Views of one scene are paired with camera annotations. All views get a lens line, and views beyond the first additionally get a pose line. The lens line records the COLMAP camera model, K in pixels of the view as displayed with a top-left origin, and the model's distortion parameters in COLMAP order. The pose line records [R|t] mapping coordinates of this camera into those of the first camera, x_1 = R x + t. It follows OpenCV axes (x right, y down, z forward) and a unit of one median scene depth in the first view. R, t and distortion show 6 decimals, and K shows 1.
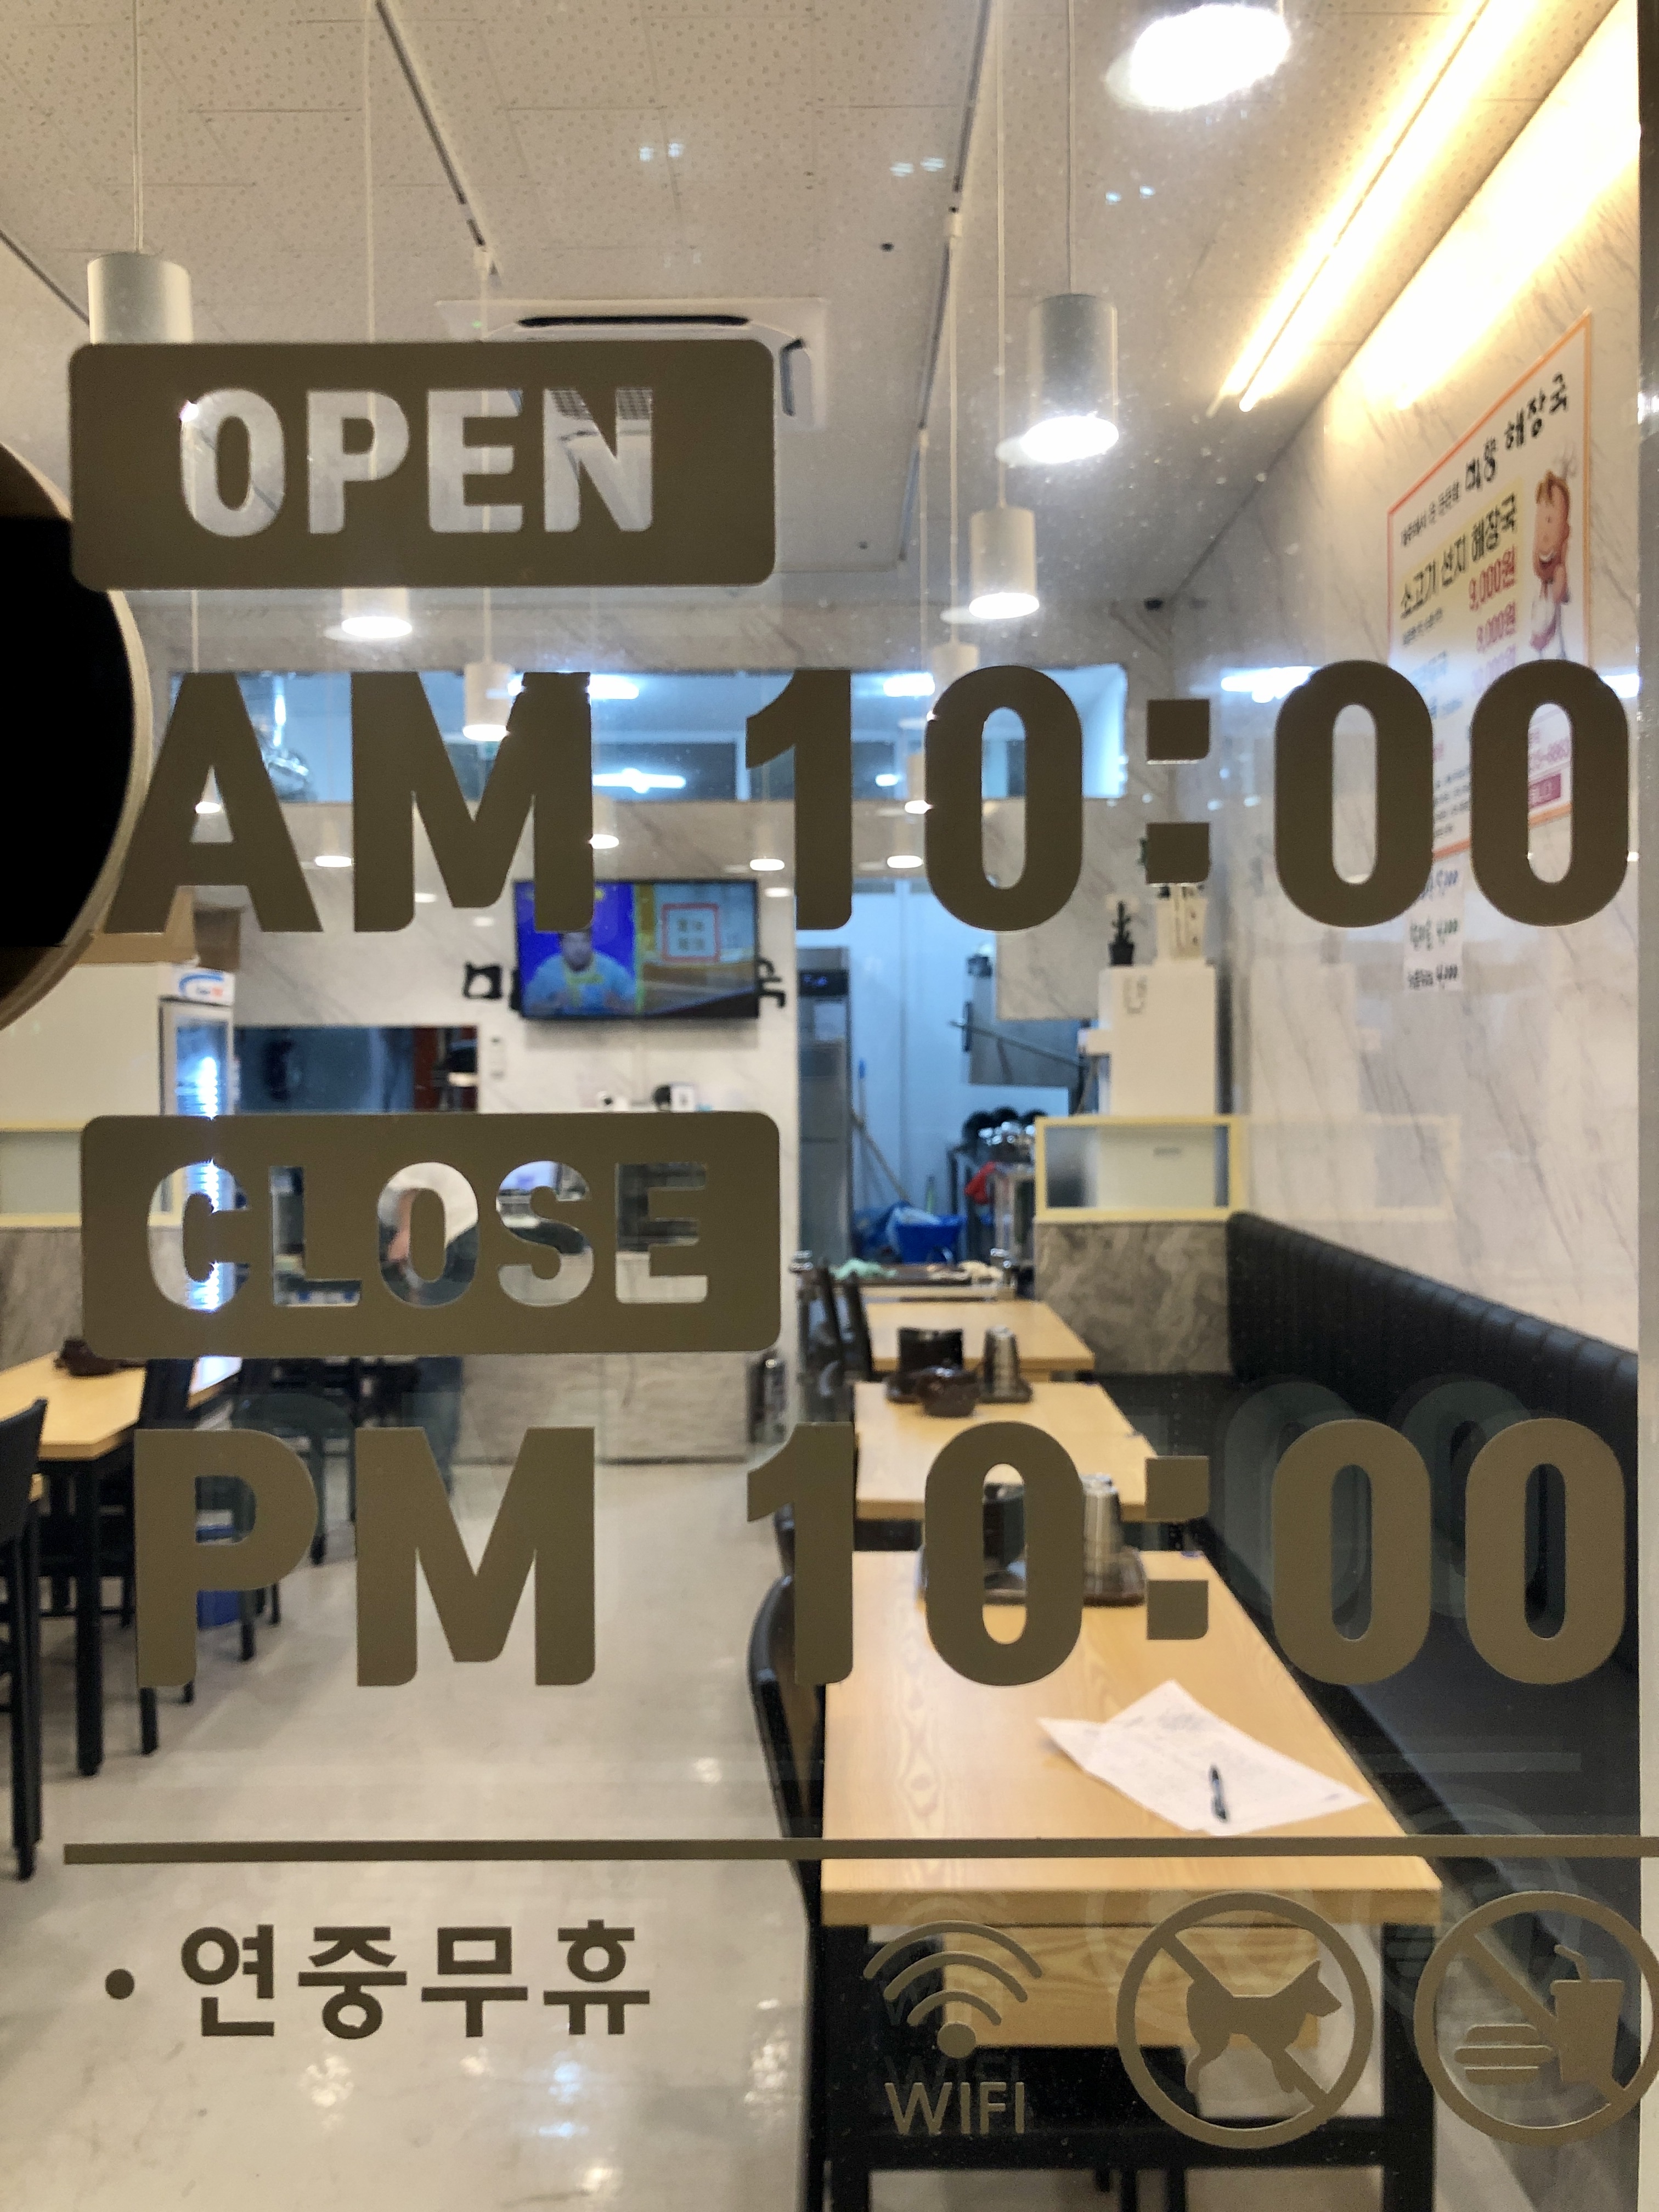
lens RADIAL K [[1781.8, 0, 829.5], [0, 1781.8, 1106.0], [0, 0, 1]] dist [0.003698, -0.004894]
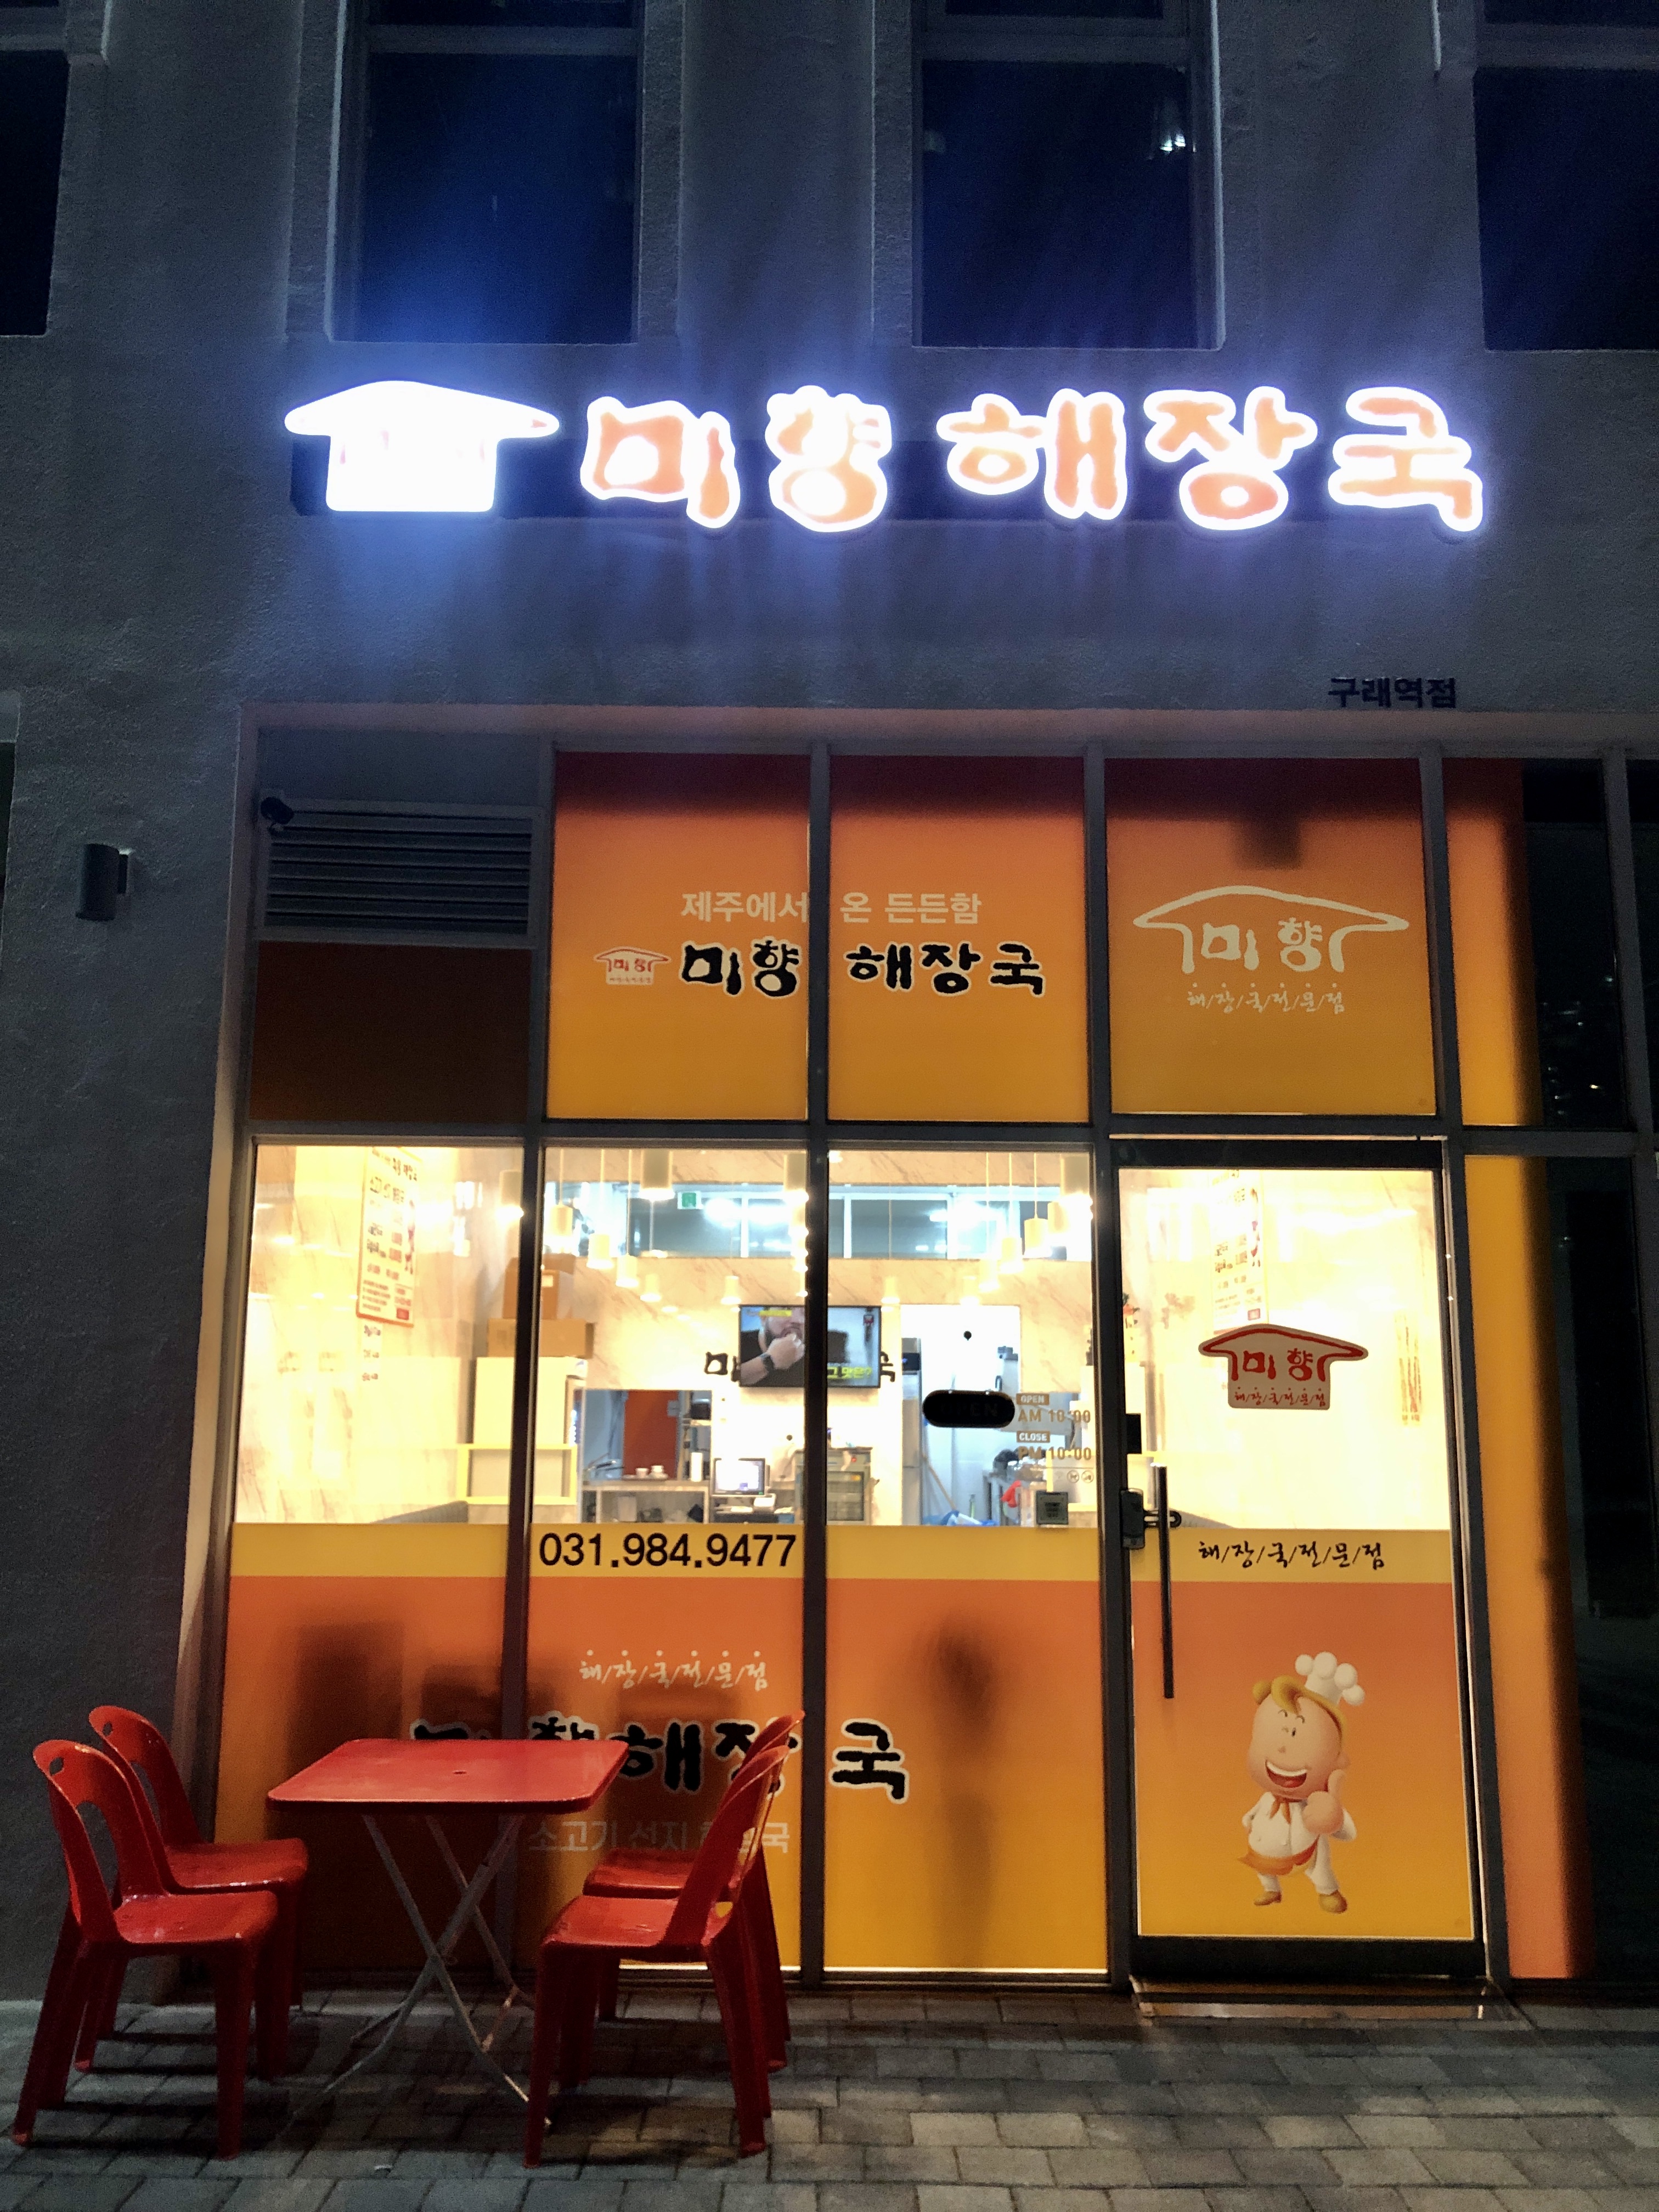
lens RADIAL K [[1776.9, 0, 828.2], [0, 1776.9, 1003.1], [0, 0, 1]] dist [0.012022, -0.009284]
pose [[0.999879, 0.015531, -0.000179, -0.111853], [-0.015114, 0.970233, -0.241701, 0.004812], [-0.003580, 0.241675, 0.970351, -0.848788]]
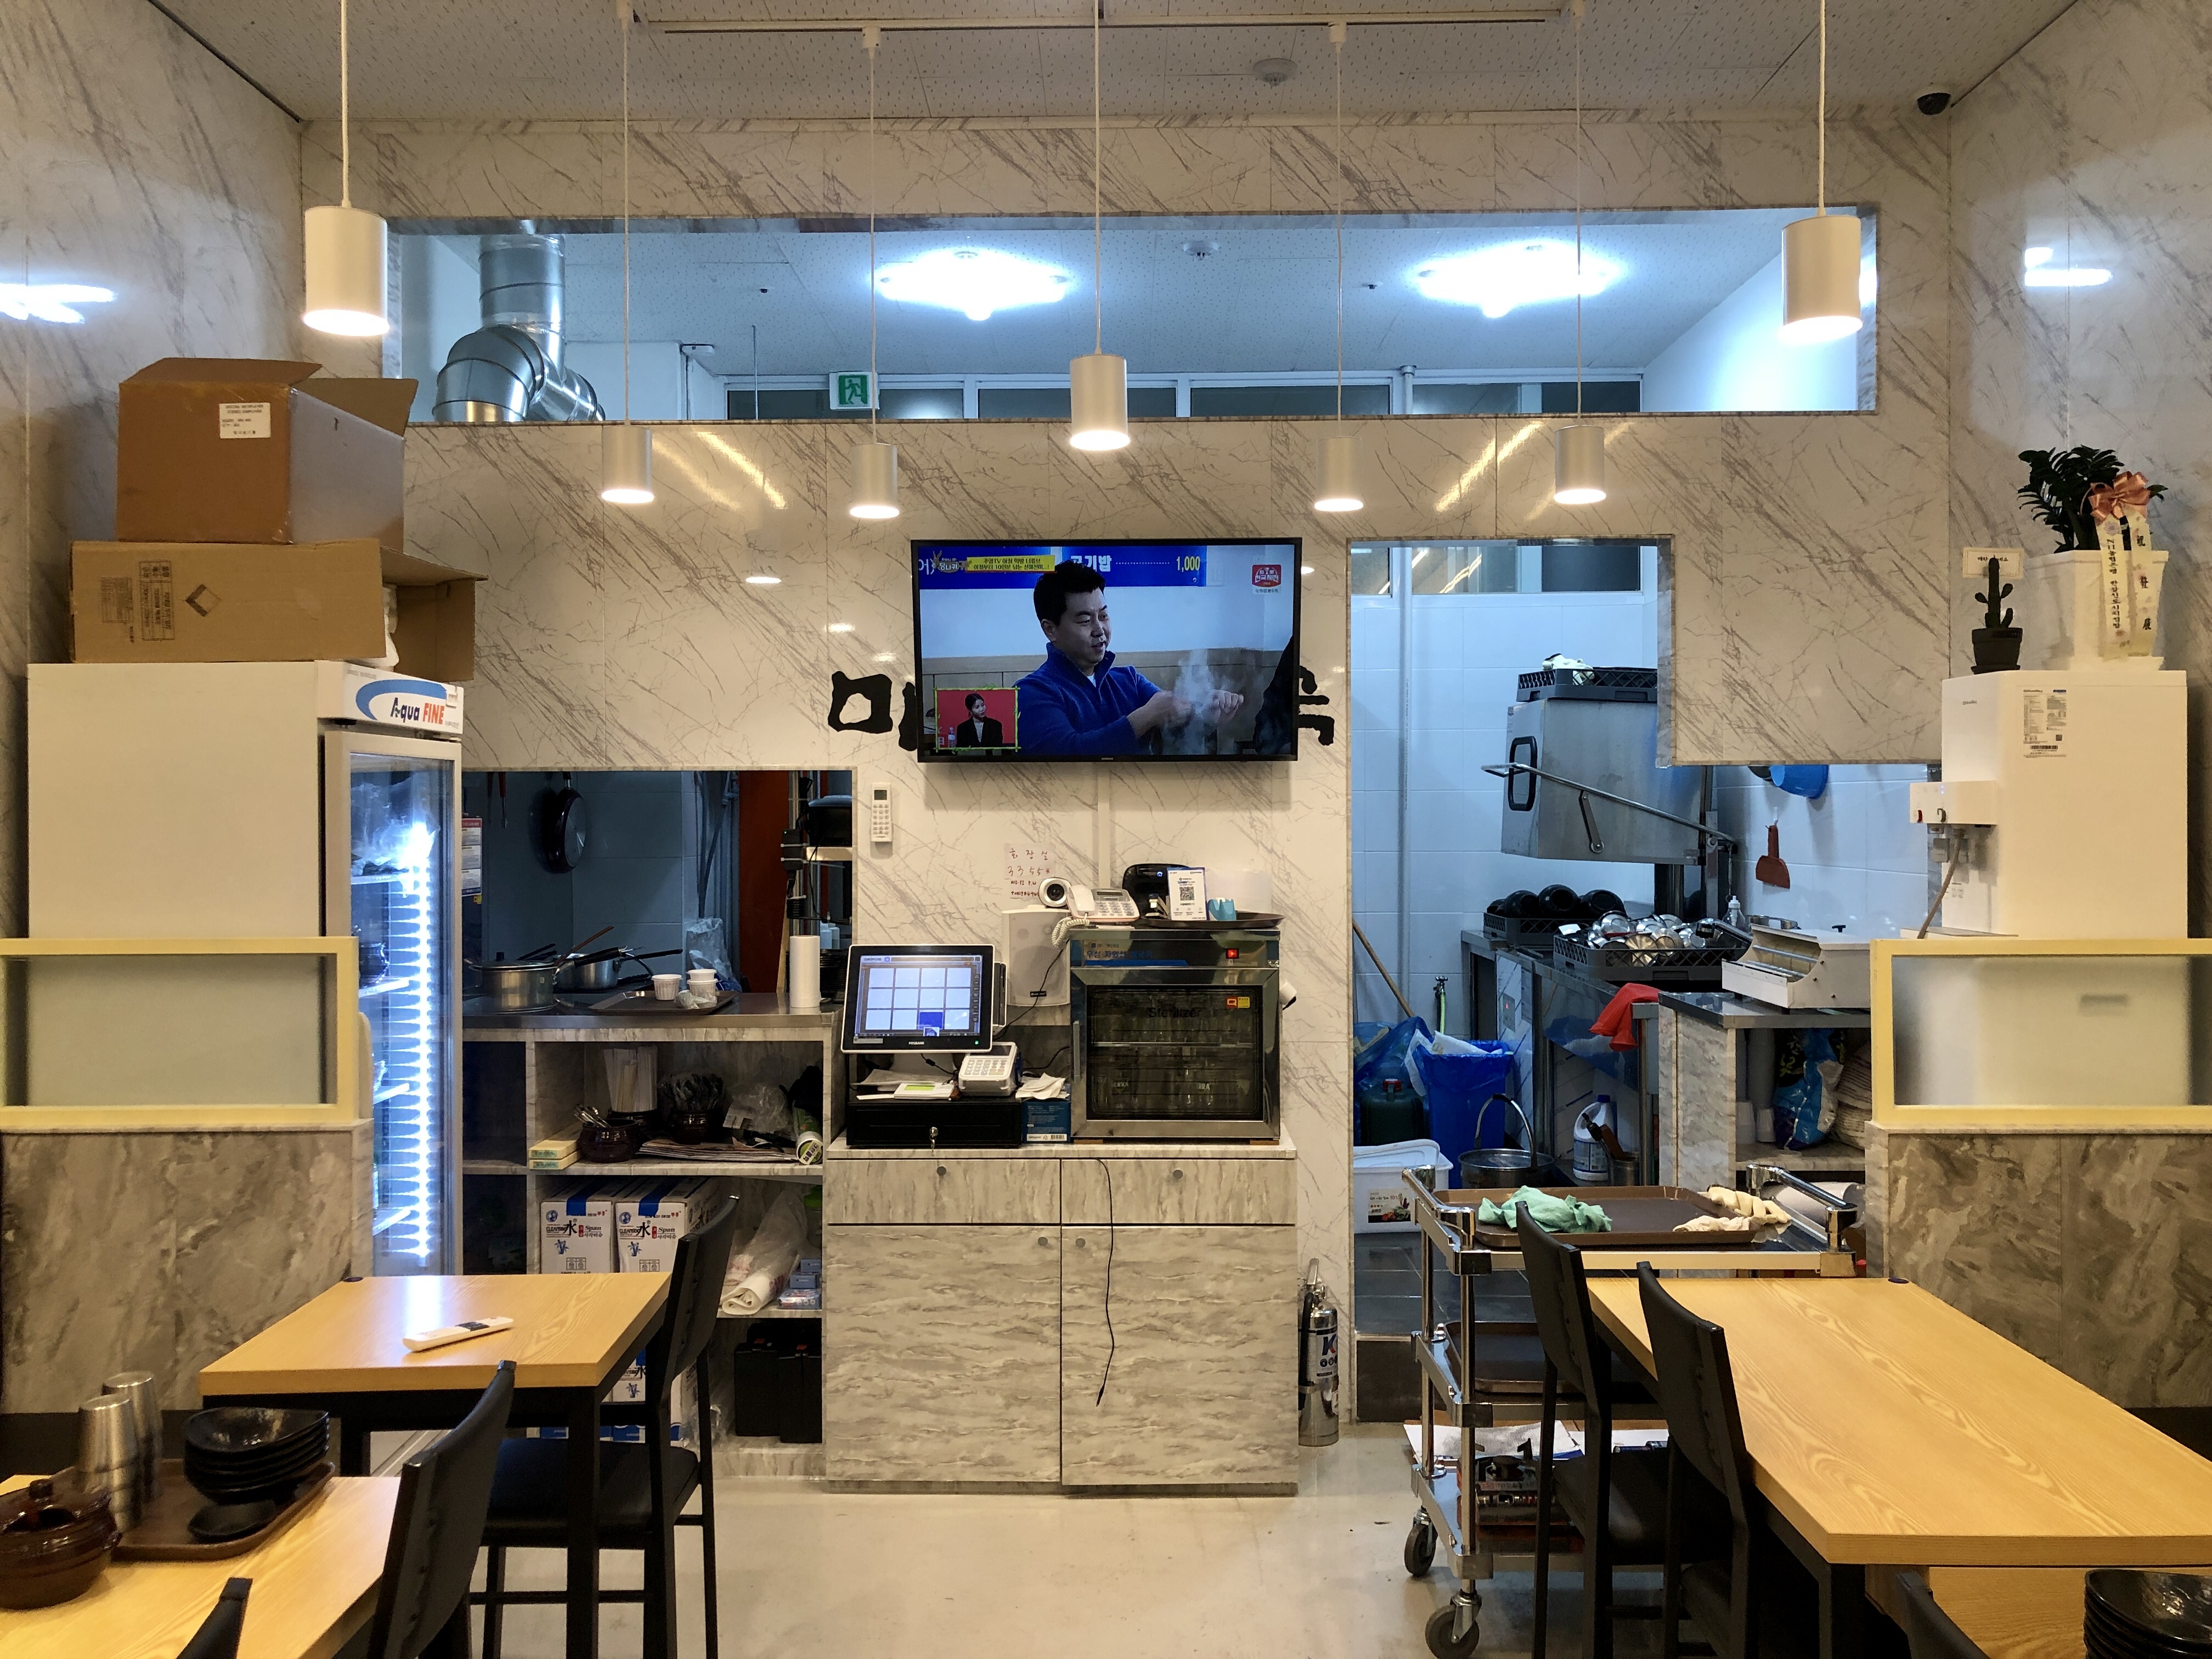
lens RADIAL K [[1776.9, 0, 1091.5], [0, 1776.9, 811.9], [0, 0, 1]] dist [0.012022, -0.009284]
pose [[0.999757, 0.003660, -0.021748, -0.117003], [-0.004112, 0.999776, -0.020783, -0.020907], [0.021667, 0.020867, 0.999547, 0.436733]]
